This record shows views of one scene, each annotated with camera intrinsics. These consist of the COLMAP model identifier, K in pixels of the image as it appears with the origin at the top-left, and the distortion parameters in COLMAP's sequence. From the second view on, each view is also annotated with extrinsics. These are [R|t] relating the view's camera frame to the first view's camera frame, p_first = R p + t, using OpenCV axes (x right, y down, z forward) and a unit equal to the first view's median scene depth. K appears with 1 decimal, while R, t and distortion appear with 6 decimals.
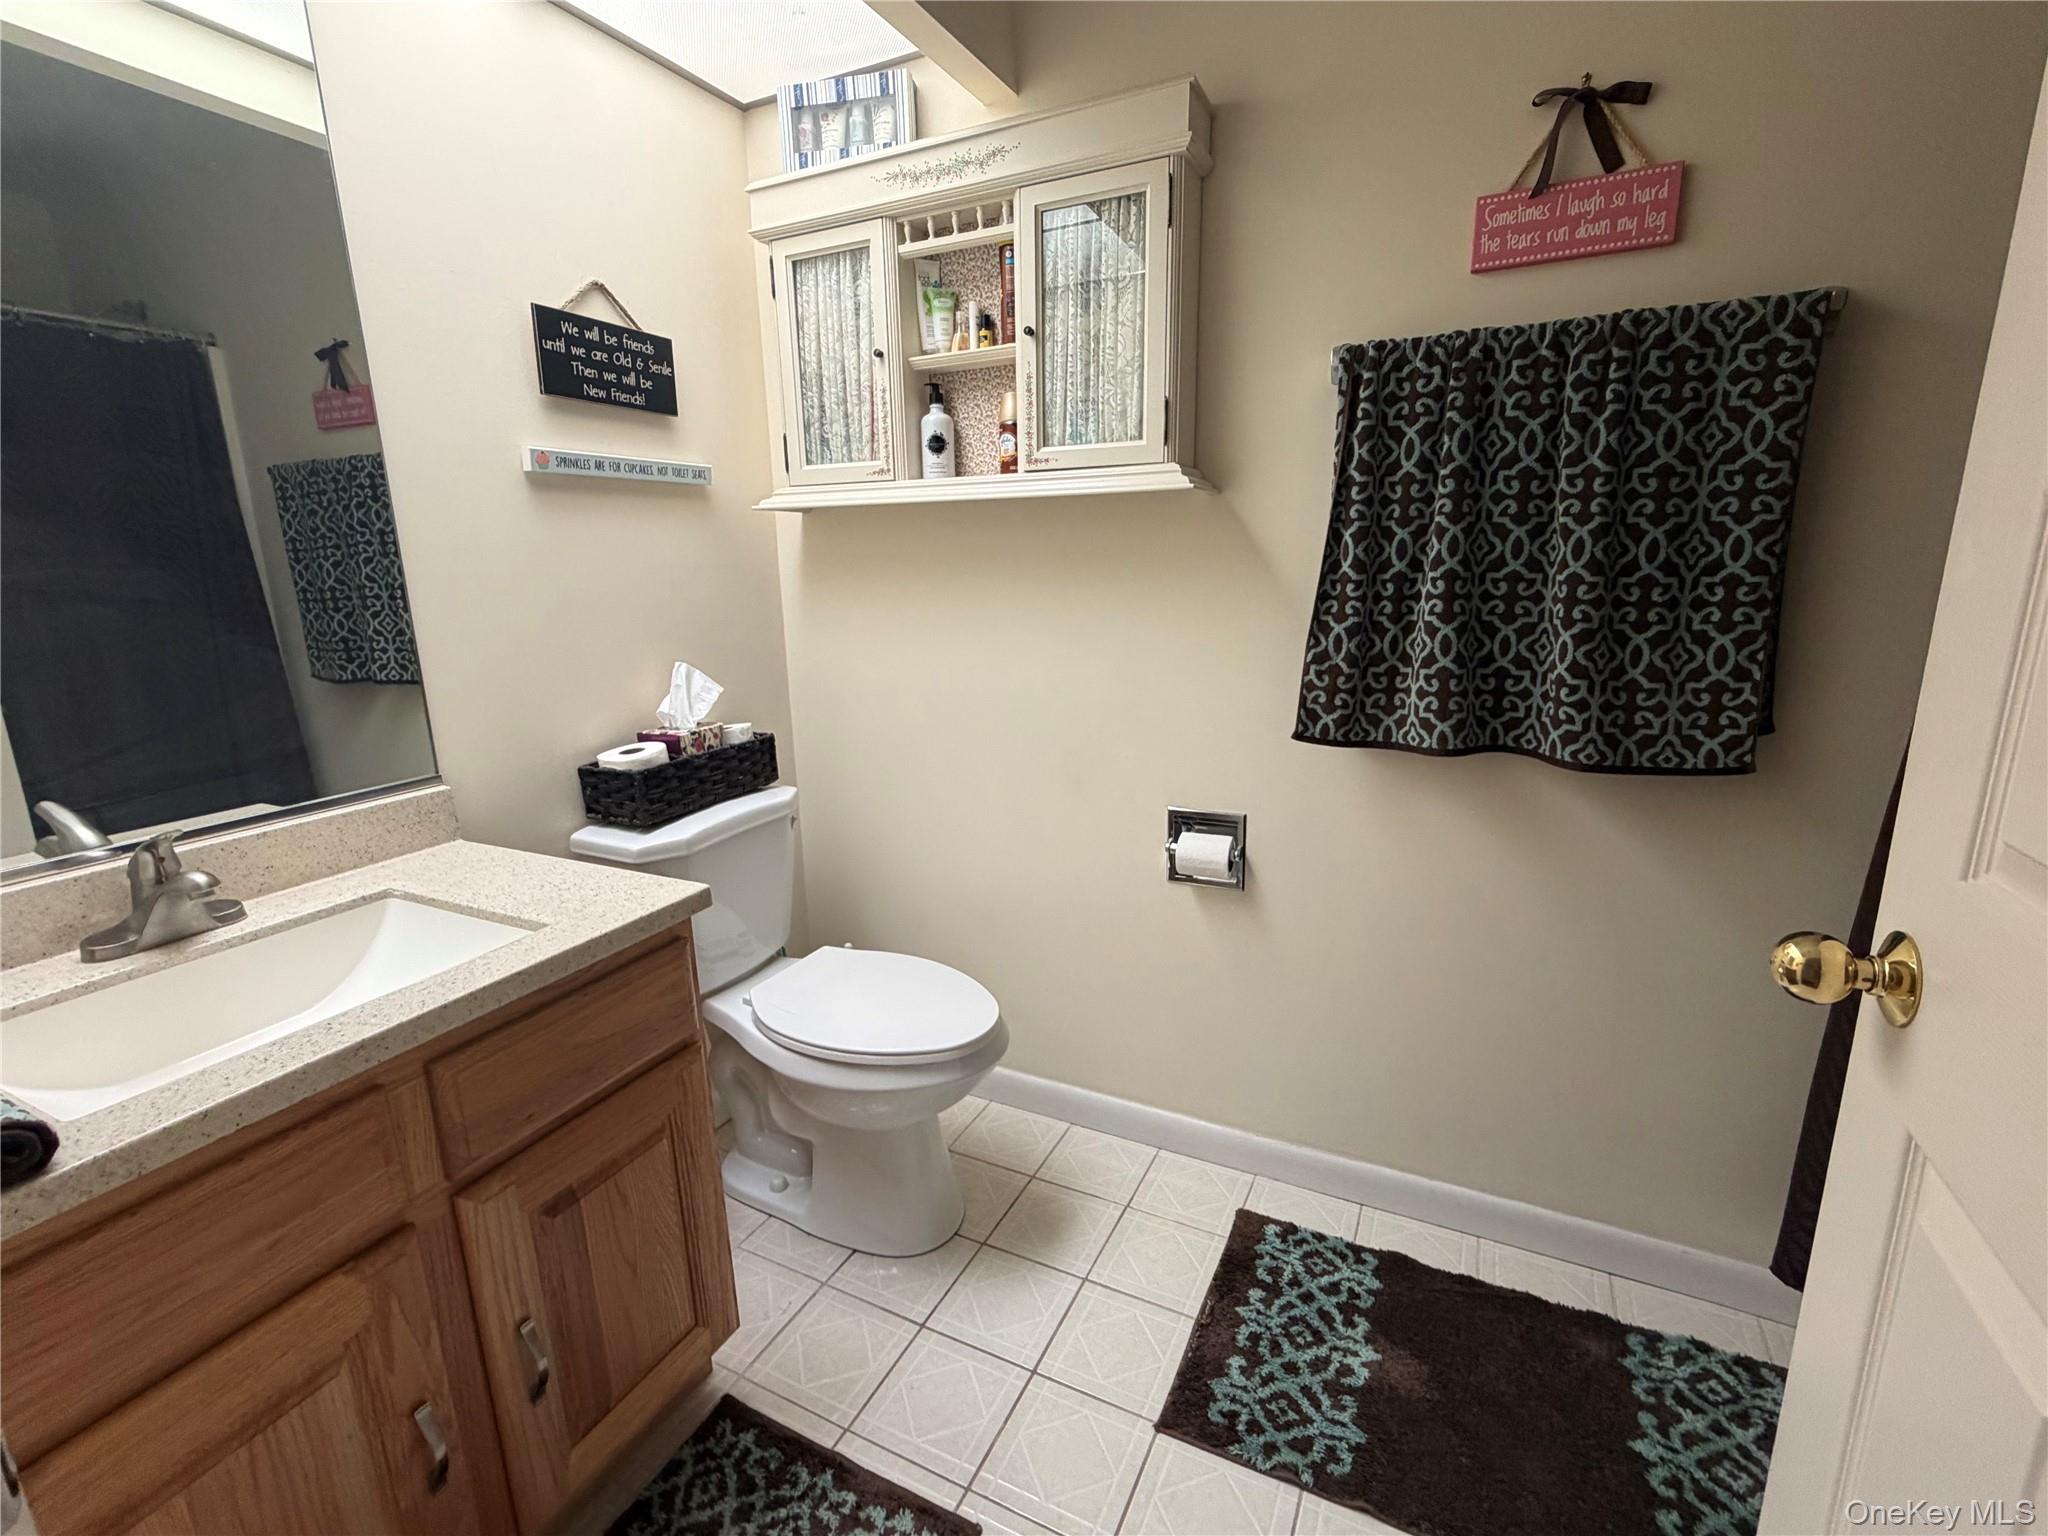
lens RADIAL K [[917.2, 0, 1027.8], [0, 917.2, 760.6], [0, 0, 1]] dist [-0.002114, 0.000999]
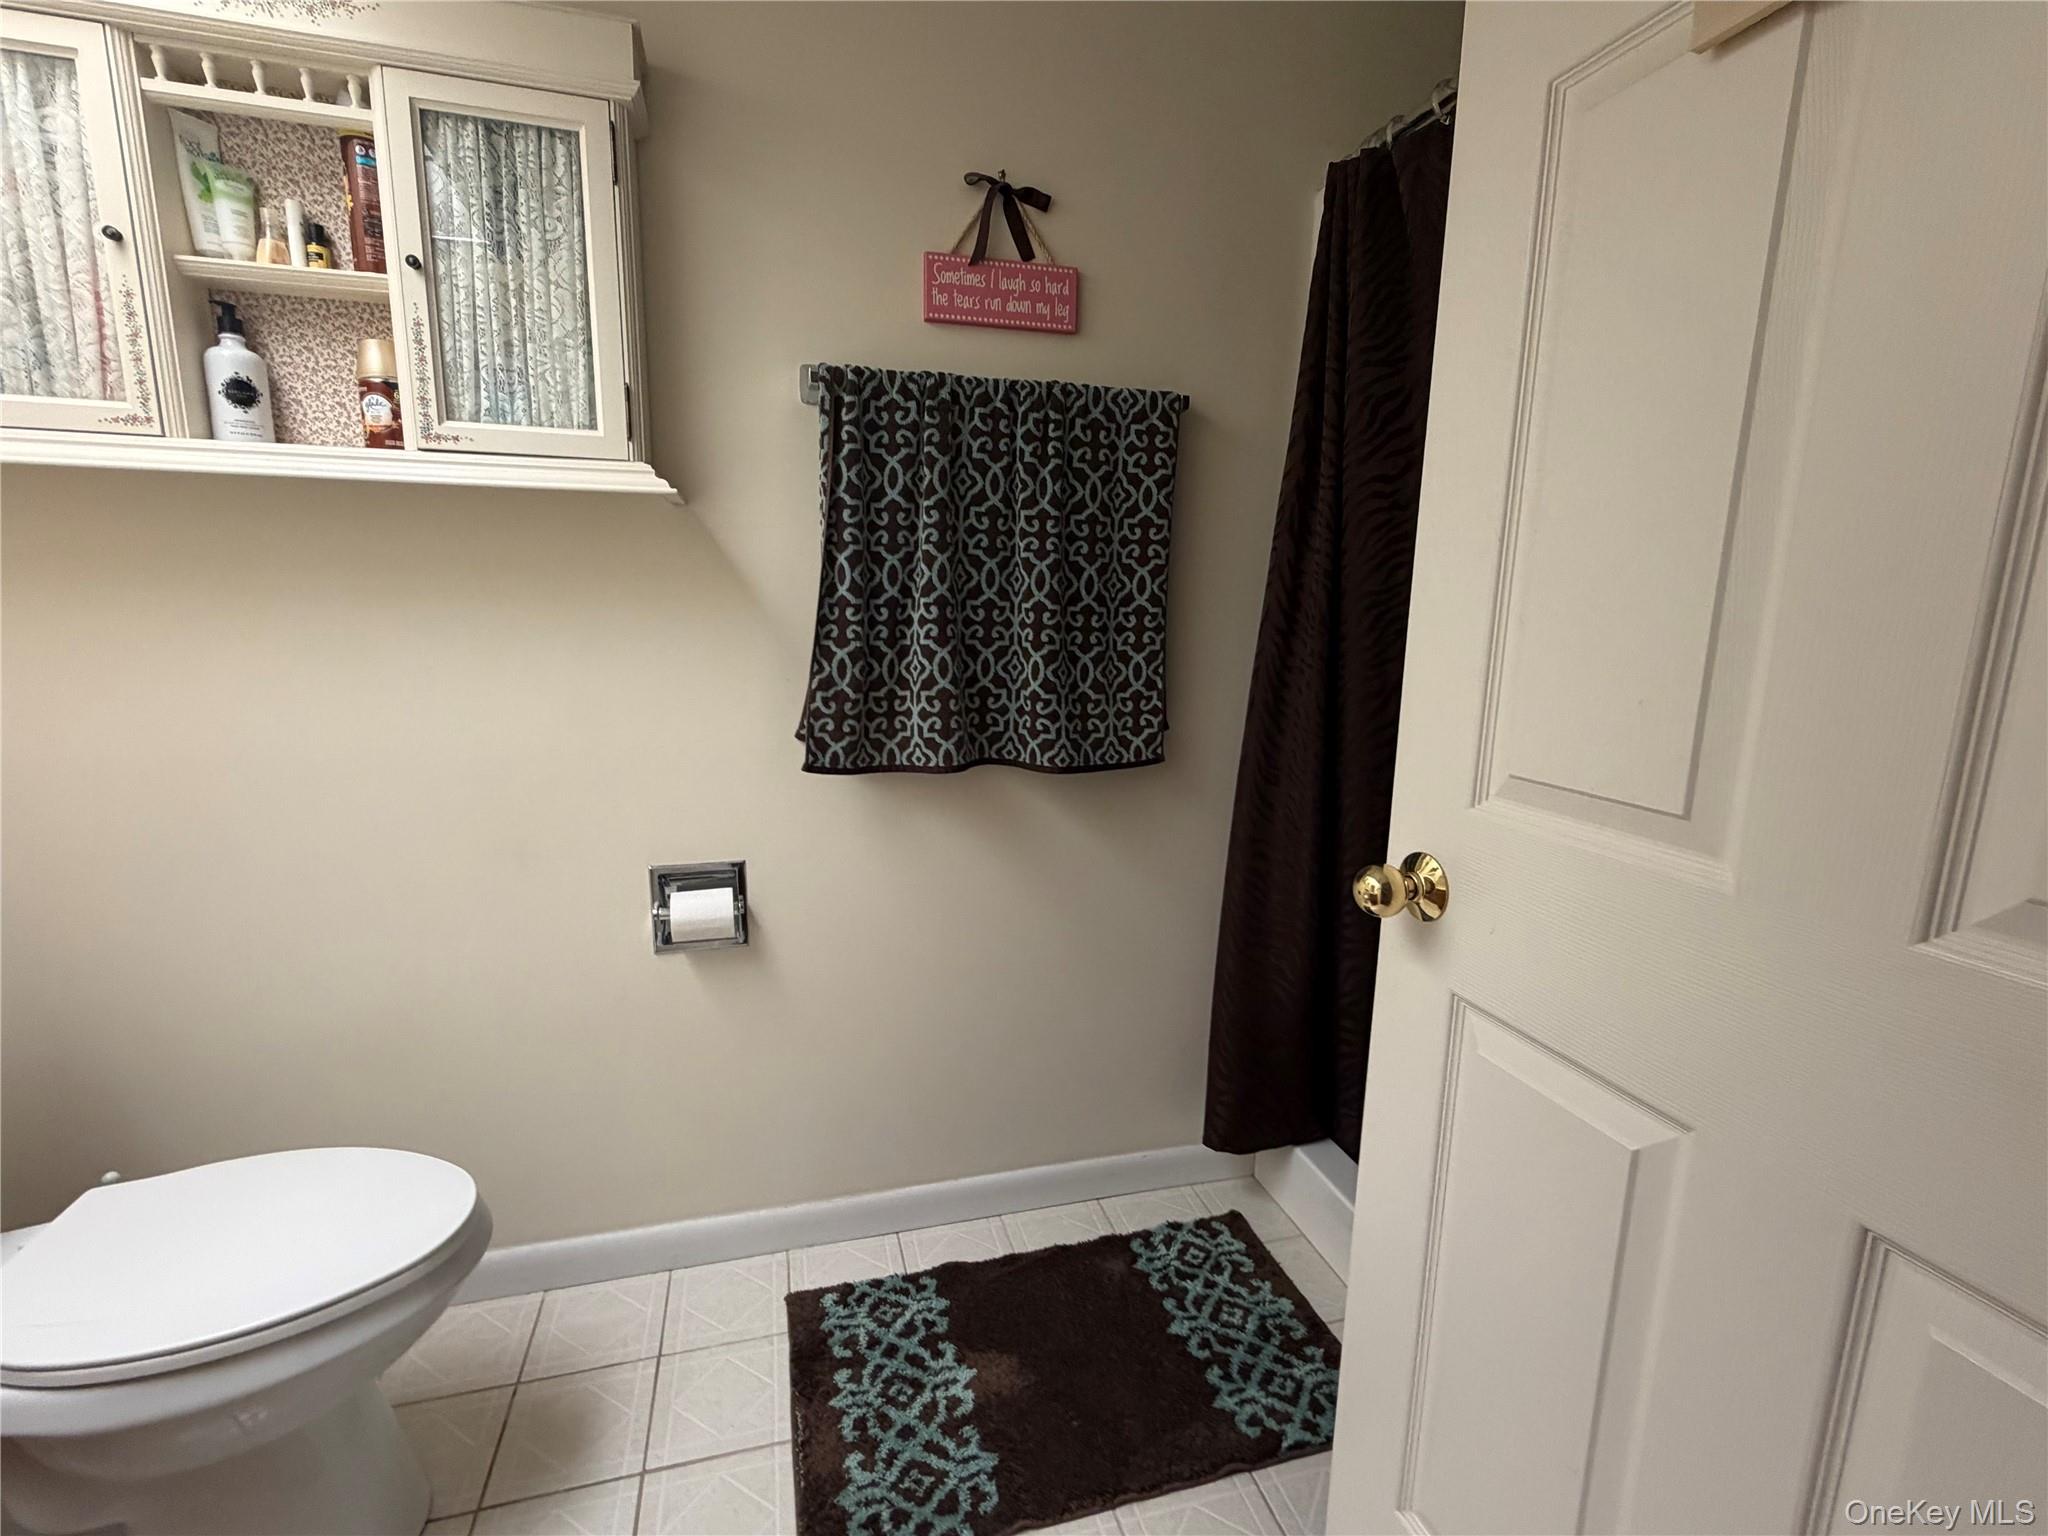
lens RADIAL K [[917.2, 0, 1019.6], [0, 917.2, 765.6], [0, 0, 1]] dist [-0.002114, 0.000999]
pose [[0.740752, -0.088488, 0.665925, -0.184183], [0.114810, 0.993378, 0.004289, -0.008402], [-0.661895, 0.073278, 0.746006, 0.161985]]
